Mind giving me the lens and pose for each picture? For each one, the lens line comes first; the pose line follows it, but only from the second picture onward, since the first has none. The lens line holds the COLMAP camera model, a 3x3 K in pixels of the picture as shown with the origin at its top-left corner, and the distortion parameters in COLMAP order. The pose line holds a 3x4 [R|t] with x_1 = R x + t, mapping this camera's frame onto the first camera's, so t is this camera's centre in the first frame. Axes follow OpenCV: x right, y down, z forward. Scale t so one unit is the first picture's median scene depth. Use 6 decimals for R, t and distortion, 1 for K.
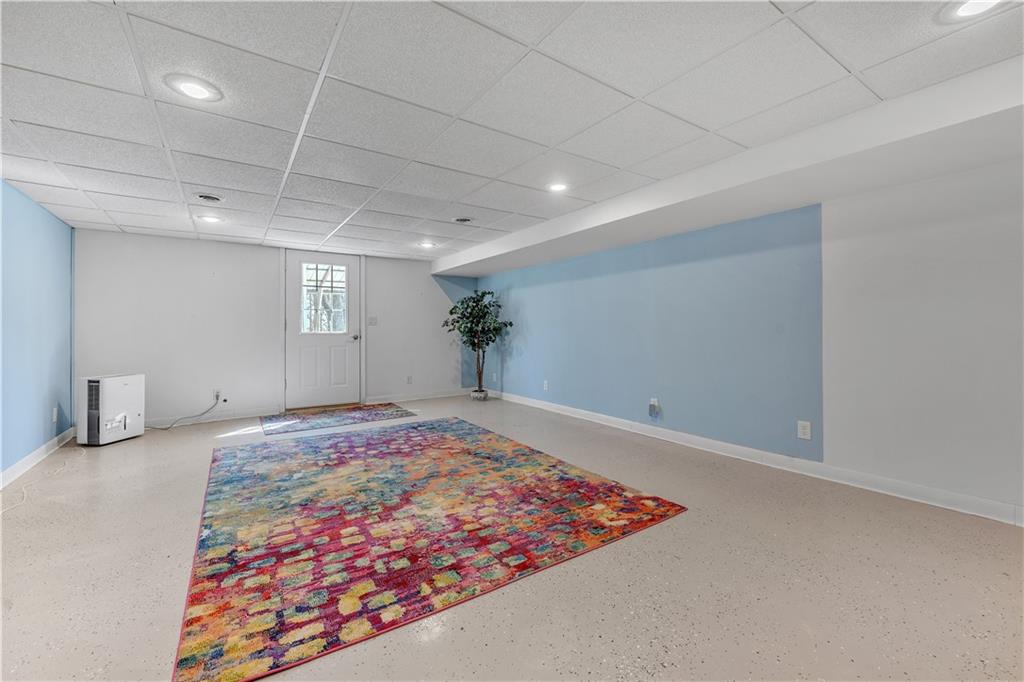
lens RADIAL K [[415.4, 0, 505.6], [0, 415.4, 331.7], [0, 0, 1]] dist [0.002737, 0.000237]
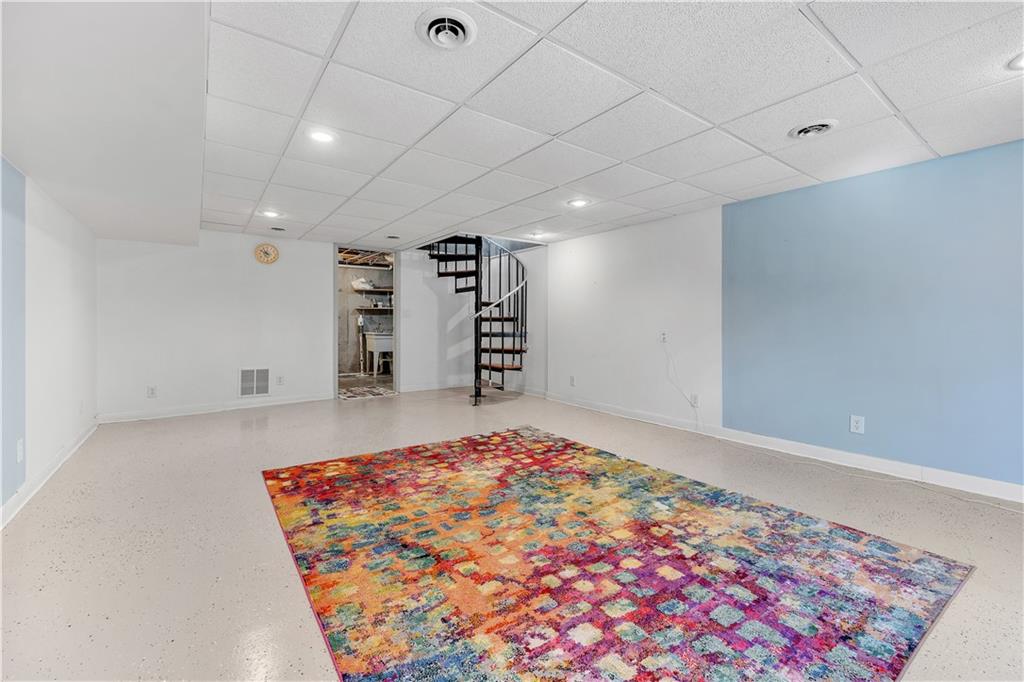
lens RADIAL K [[415.4, 0, 500.7], [0, 415.4, 322.7], [0, 0, 1]] dist [0.002737, 0.000237]
pose [[-0.999478, 0.008973, -0.031050, -0.206550], [0.008853, 0.999953, 0.004017, -0.005769], [0.031085, 0.003740, -0.999510, 2.061256]]
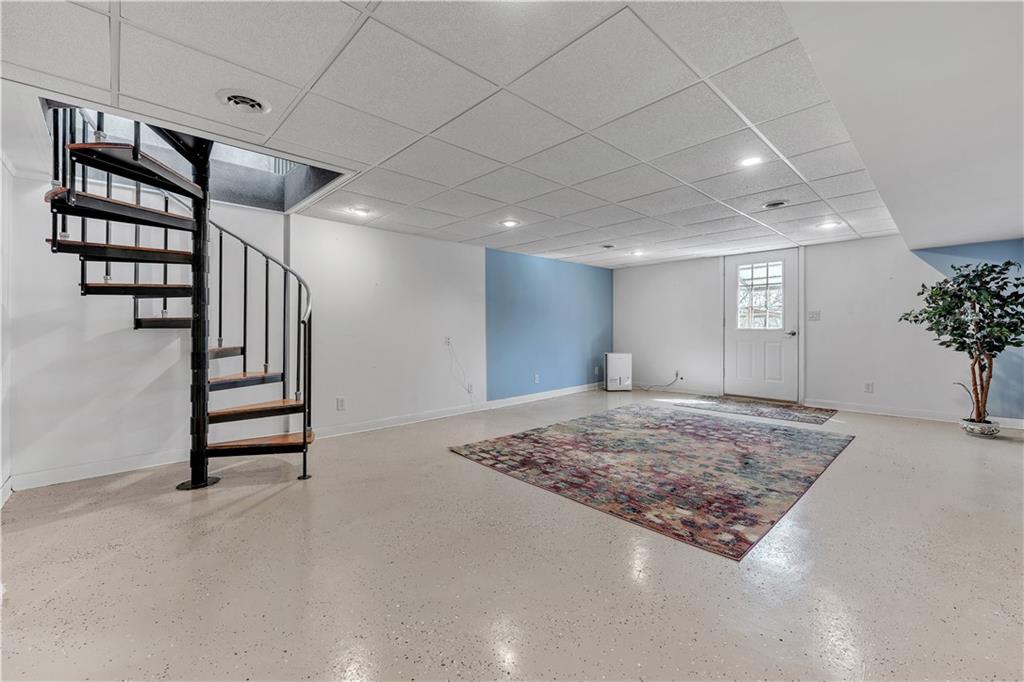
lens RADIAL K [[415.4, 0, 506.0], [0, 415.4, 332.6], [0, 0, 1]] dist [0.002737, 0.000237]
pose [[0.154417, 0.015580, -0.987883, 1.041611], [0.000748, 0.999874, 0.015886, -0.008504], [0.988005, -0.003192, 0.154386, 0.421441]]
